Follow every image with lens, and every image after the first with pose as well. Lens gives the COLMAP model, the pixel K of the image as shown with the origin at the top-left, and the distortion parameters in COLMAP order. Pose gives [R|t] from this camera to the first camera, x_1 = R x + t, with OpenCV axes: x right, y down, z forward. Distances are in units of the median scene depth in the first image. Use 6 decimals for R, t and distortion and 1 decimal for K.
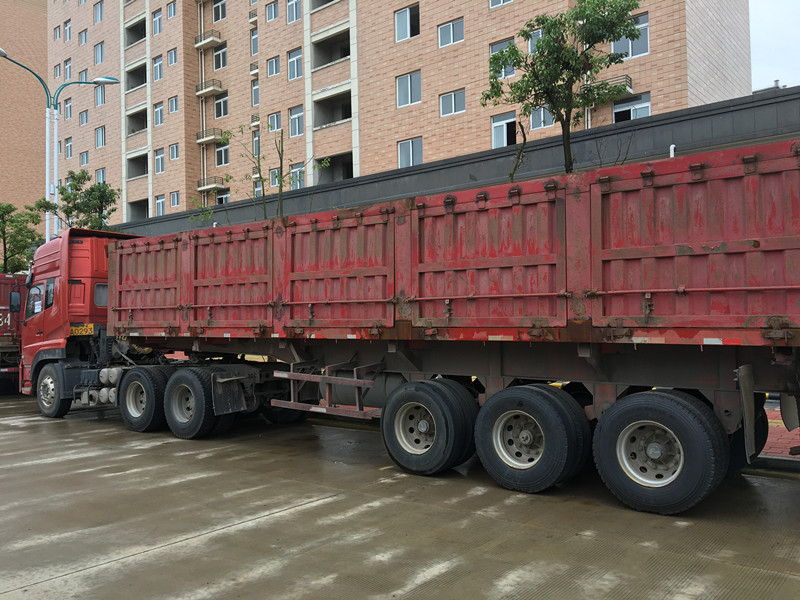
lens RADIAL K [[738.2, 0, 397.7], [0, 738.2, 305.3], [0, 0, 1]] dist [0.058977, 0.000000]
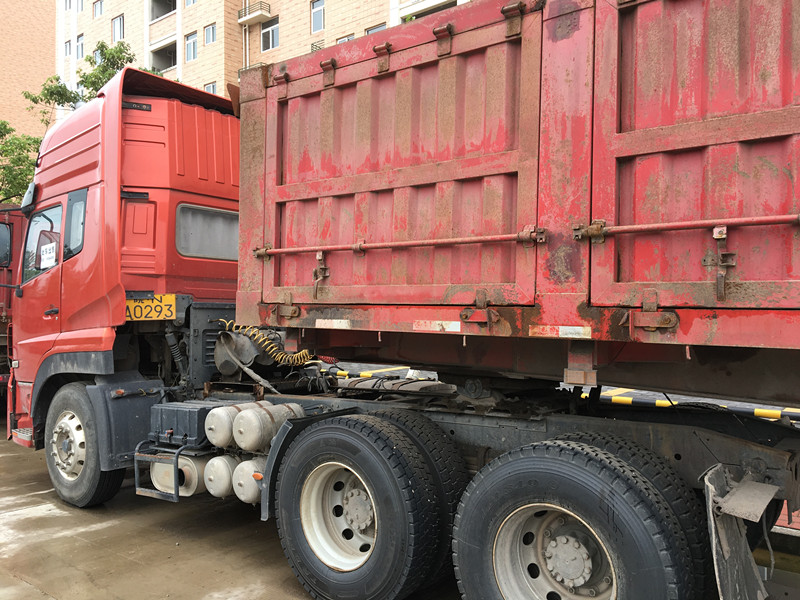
lens RADIAL K [[738.2, 0, 406.8], [0, 738.2, 302.7], [0, 0, 1]] dist [0.058977, 0.000000]
pose [[0.999839, 0.016783, 0.006317, -0.276888], [-0.016894, 0.999695, 0.018041, 0.019362], [-0.006012, -0.018145, 0.999817, 0.566973]]
